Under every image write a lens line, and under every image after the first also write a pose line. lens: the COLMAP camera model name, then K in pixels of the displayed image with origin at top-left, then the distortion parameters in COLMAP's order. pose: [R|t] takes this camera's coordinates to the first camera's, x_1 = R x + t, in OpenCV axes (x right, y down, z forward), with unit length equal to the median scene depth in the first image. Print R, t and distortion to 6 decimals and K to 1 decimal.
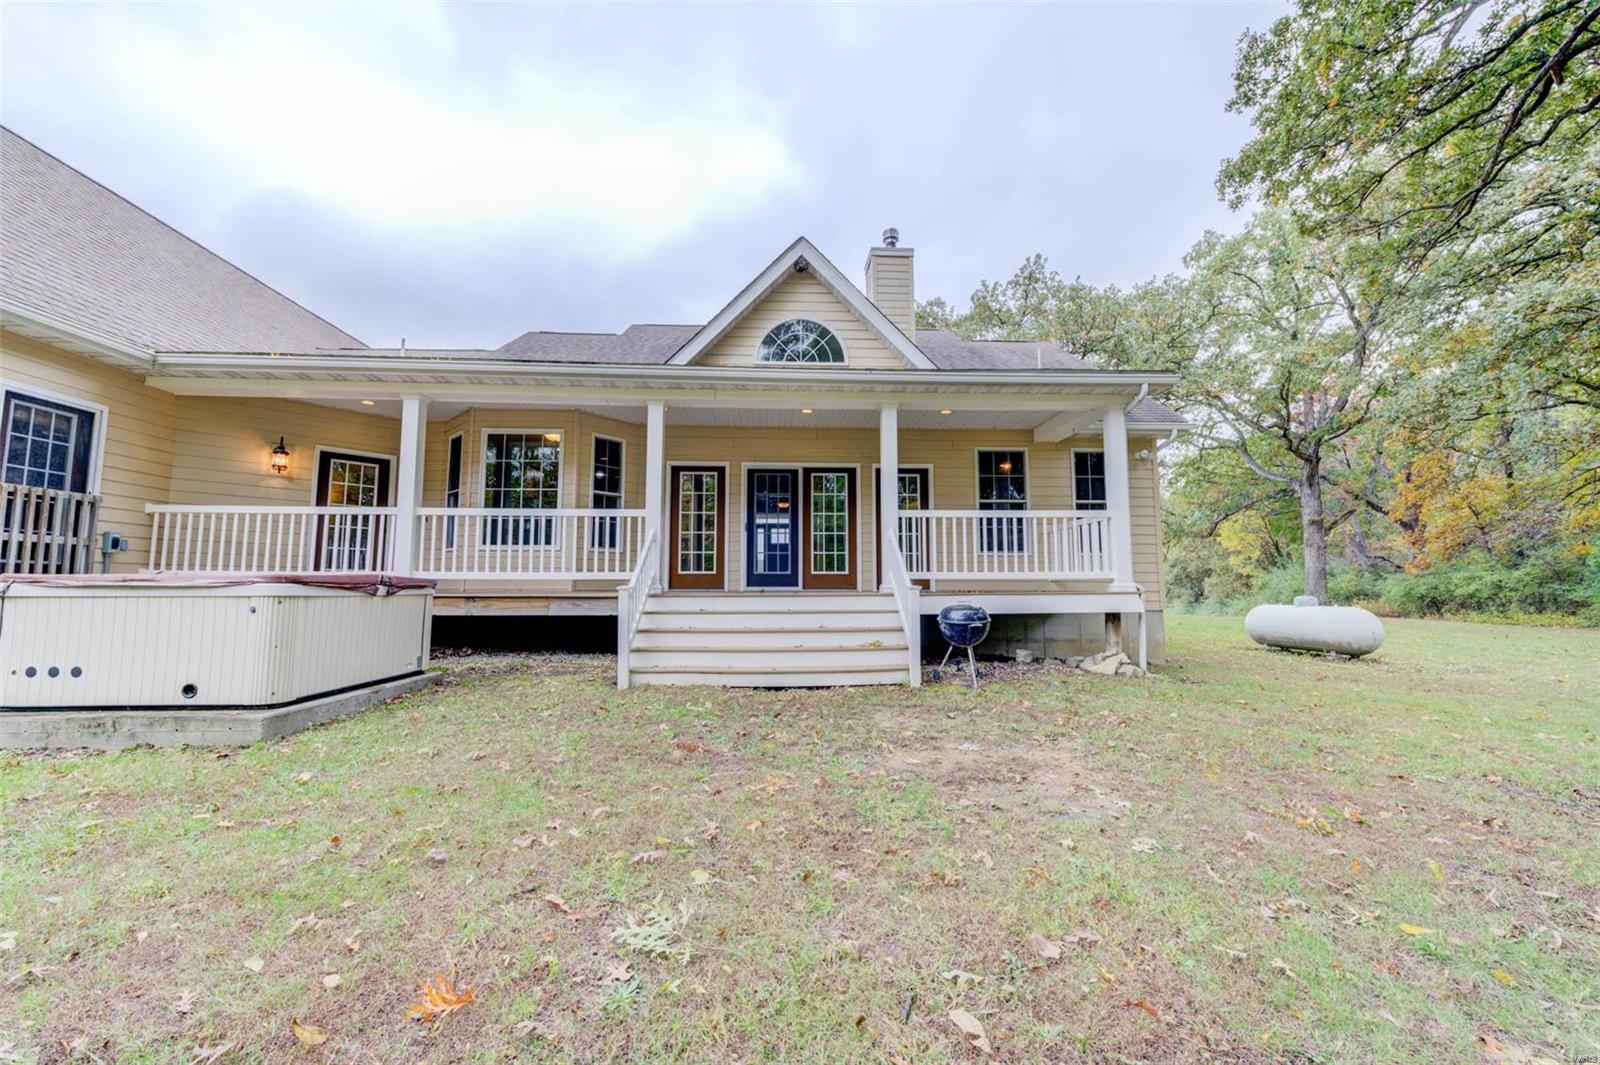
lens RADIAL K [[637.7, 0, 800.8], [0, 637.7, 526.9], [0, 0, 1]] dist [0.009296, -0.002604]
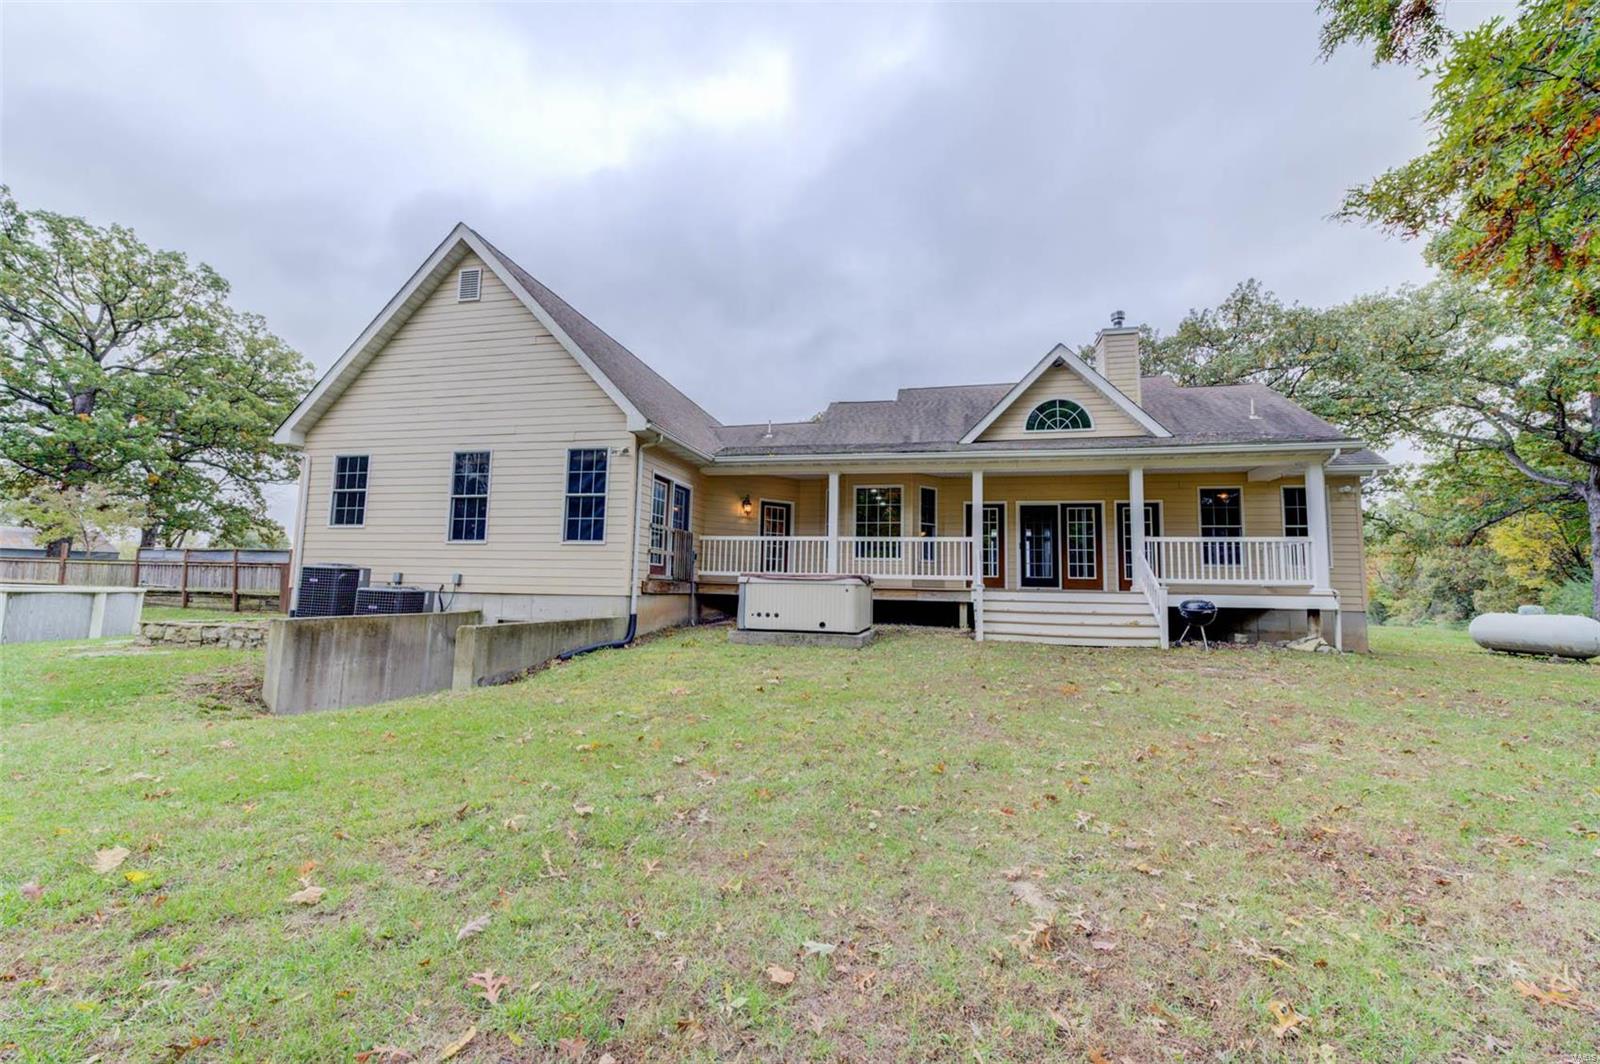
lens RADIAL K [[637.7, 0, 793.8], [0, 637.7, 530.4], [0, 0, 1]] dist [0.009296, -0.002604]
pose [[0.964696, -0.005444, -0.263311, -0.200602], [0.005329, 0.999985, -0.001151, -0.036317], [0.263314, -0.000293, 0.964710, -0.545718]]
